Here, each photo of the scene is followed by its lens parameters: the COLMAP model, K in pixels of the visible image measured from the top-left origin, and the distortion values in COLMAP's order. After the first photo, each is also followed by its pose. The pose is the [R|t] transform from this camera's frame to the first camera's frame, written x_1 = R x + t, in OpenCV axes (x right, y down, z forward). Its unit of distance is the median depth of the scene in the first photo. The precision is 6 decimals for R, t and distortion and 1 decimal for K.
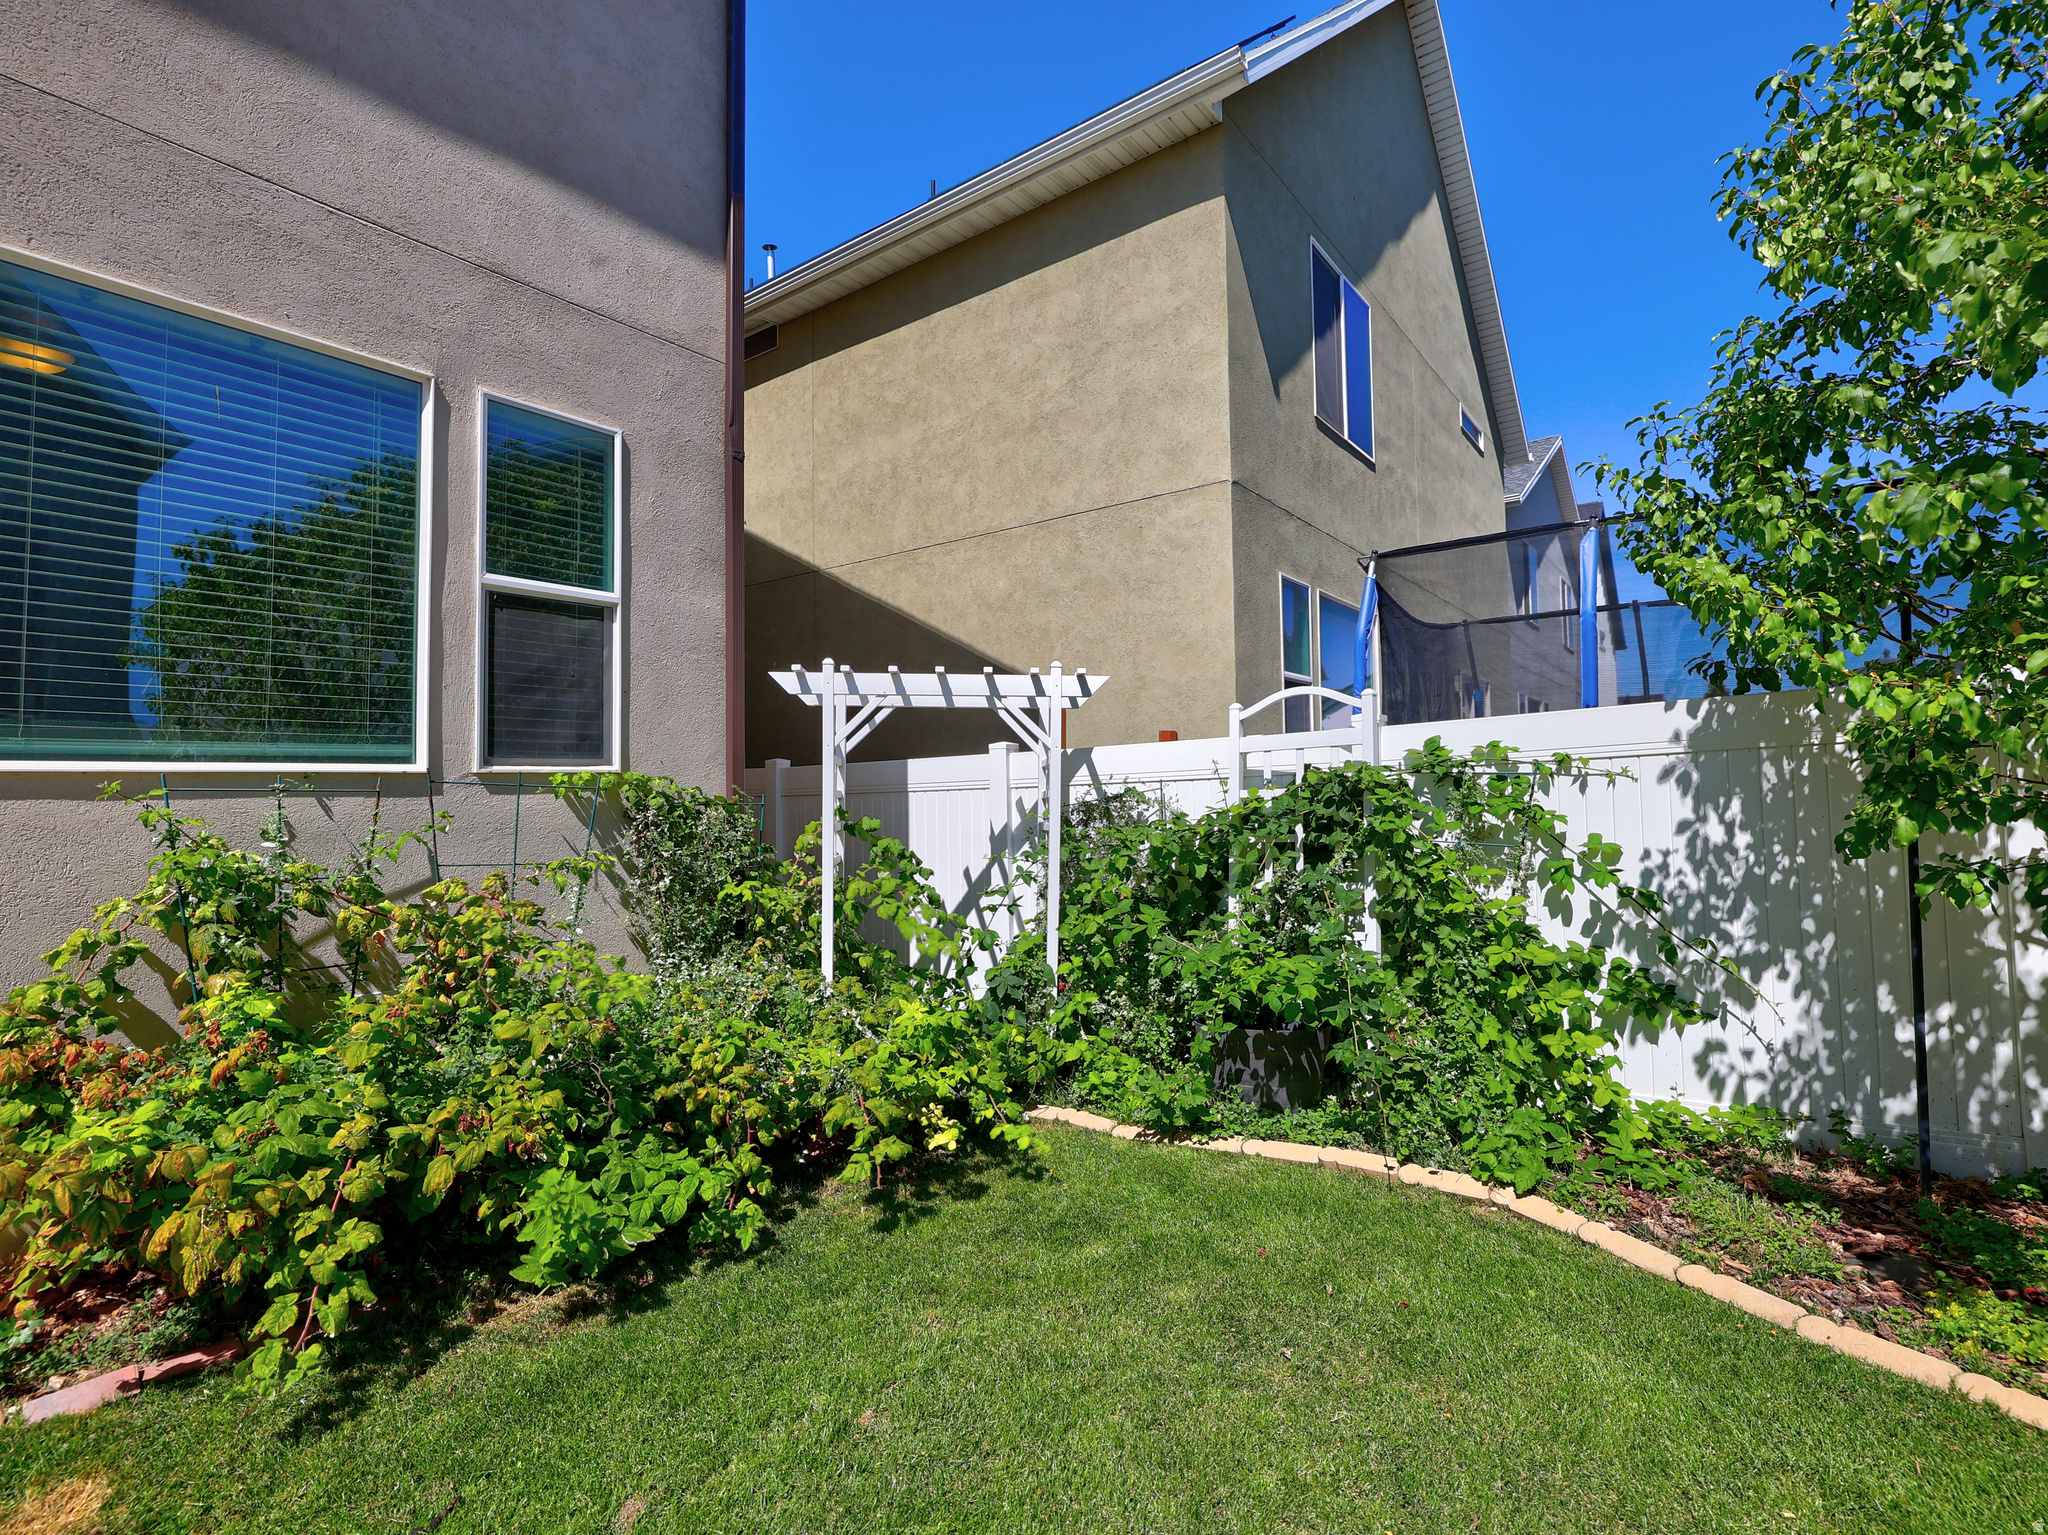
lens RADIAL K [[970.4, 0, 1034.0], [0, 970.4, 738.6], [0, 0, 1]] dist [0.002106, 0.000419]
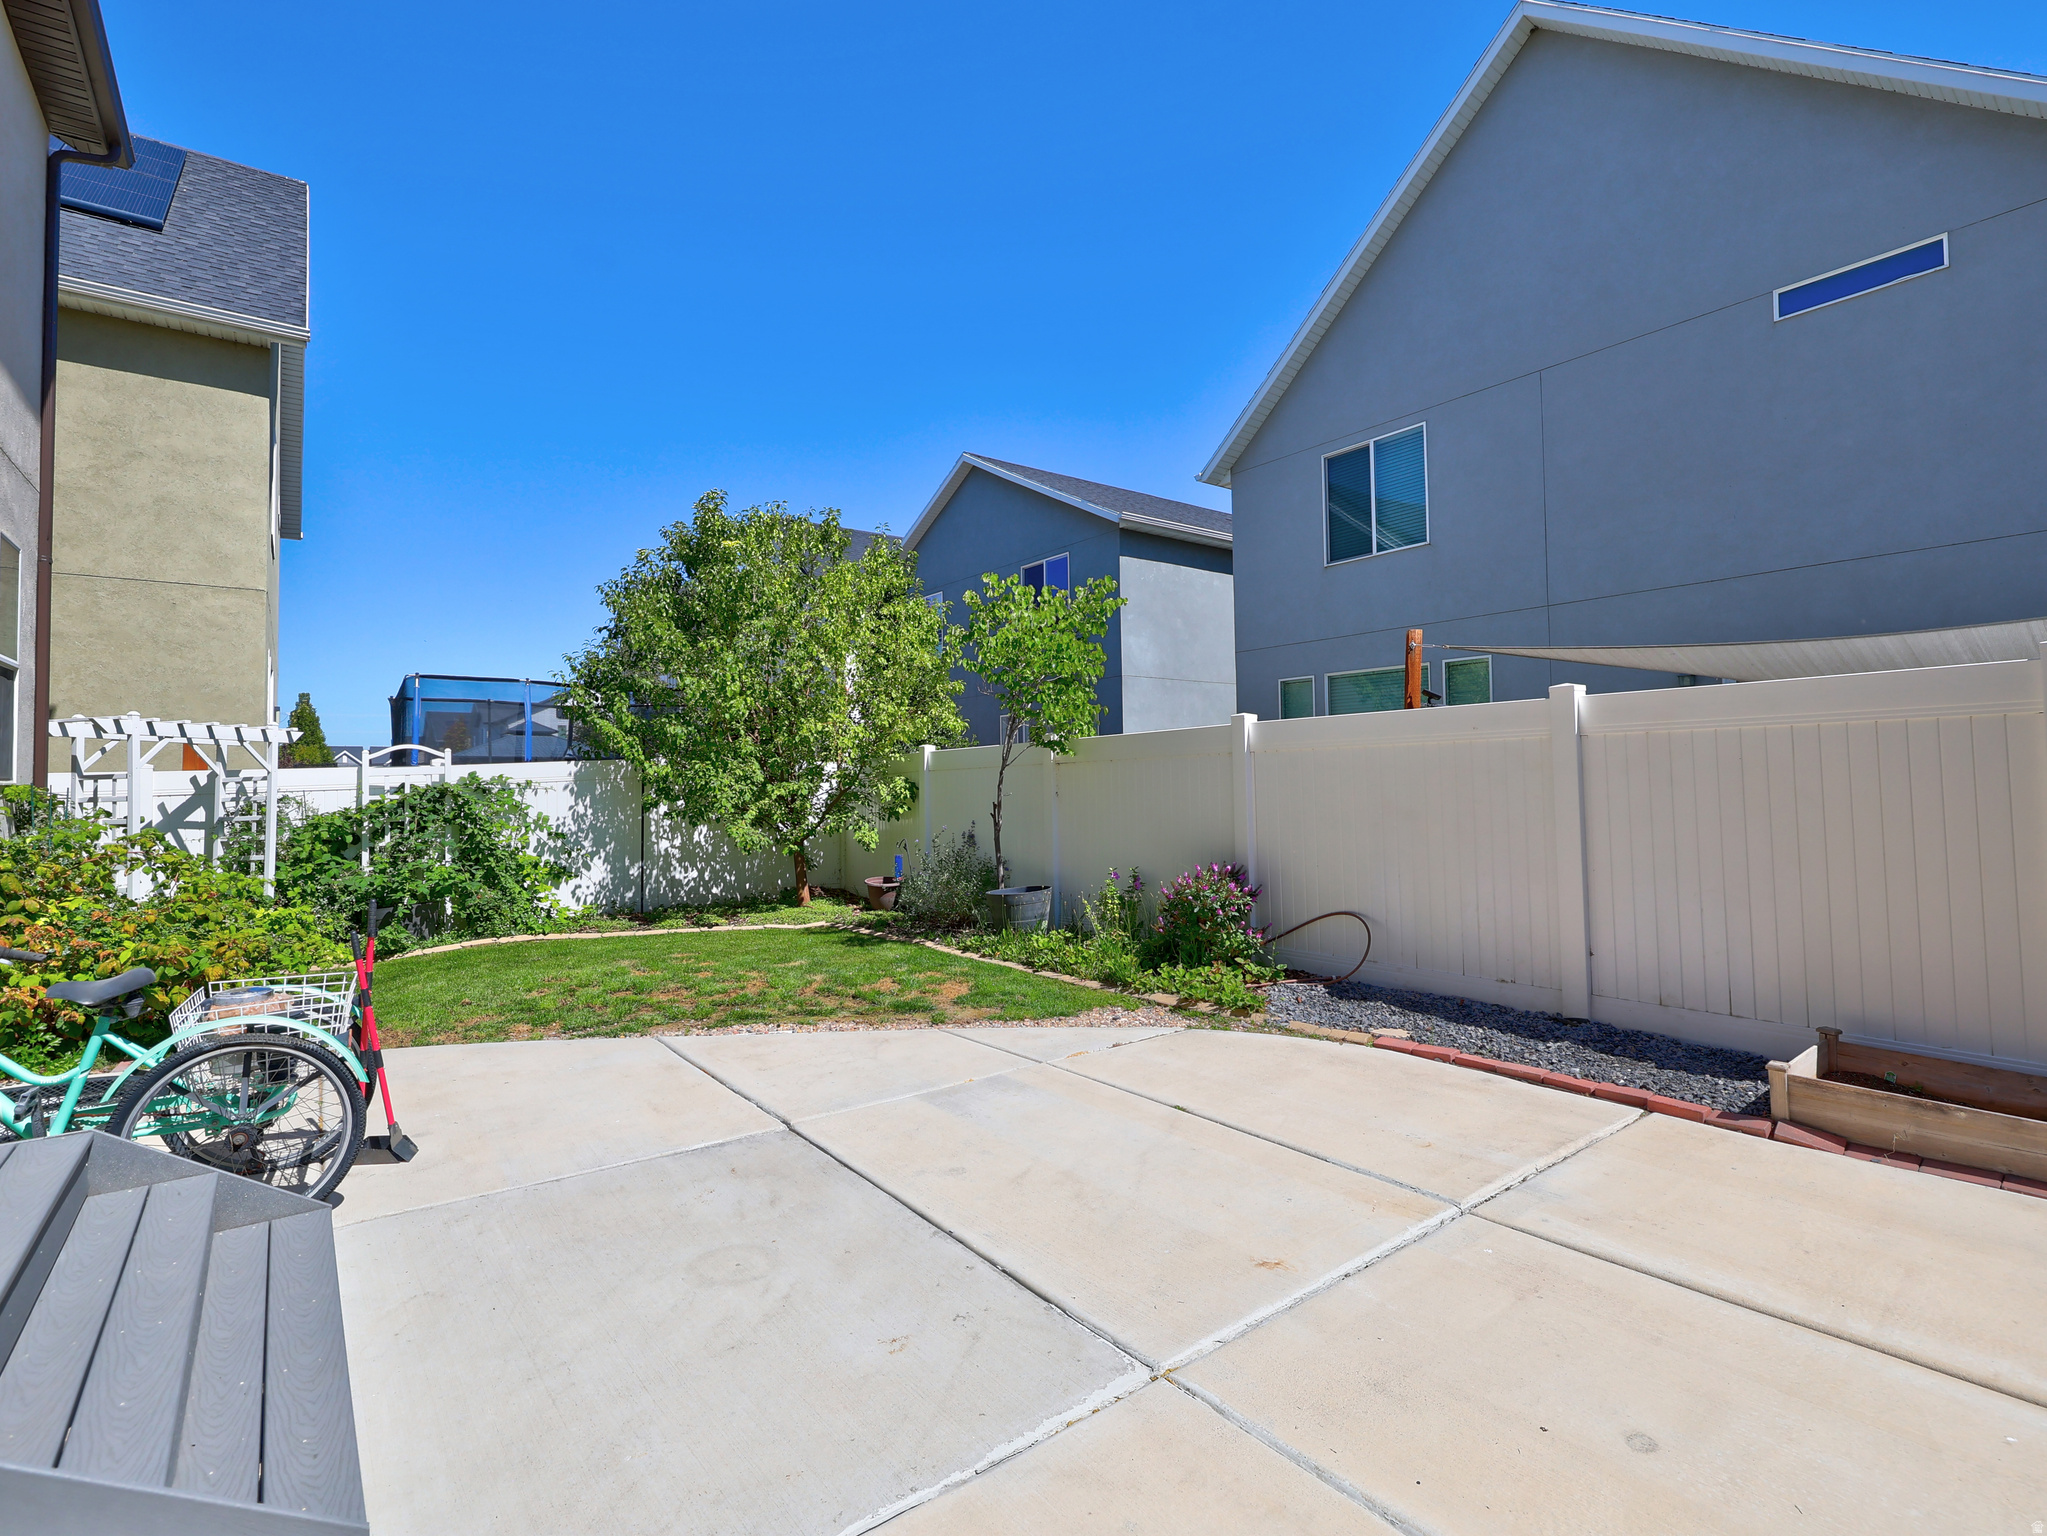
lens RADIAL K [[969.9, 0, 1023.7], [0, 969.9, 764.8], [0, 0, 1]] dist [0.002106, 0.000419]
pose [[0.279778, 0.027430, 0.959673, -1.538254], [-0.039770, 0.999065, -0.016961, -0.032419], [-0.959241, -0.033421, 0.280608, -0.941194]]
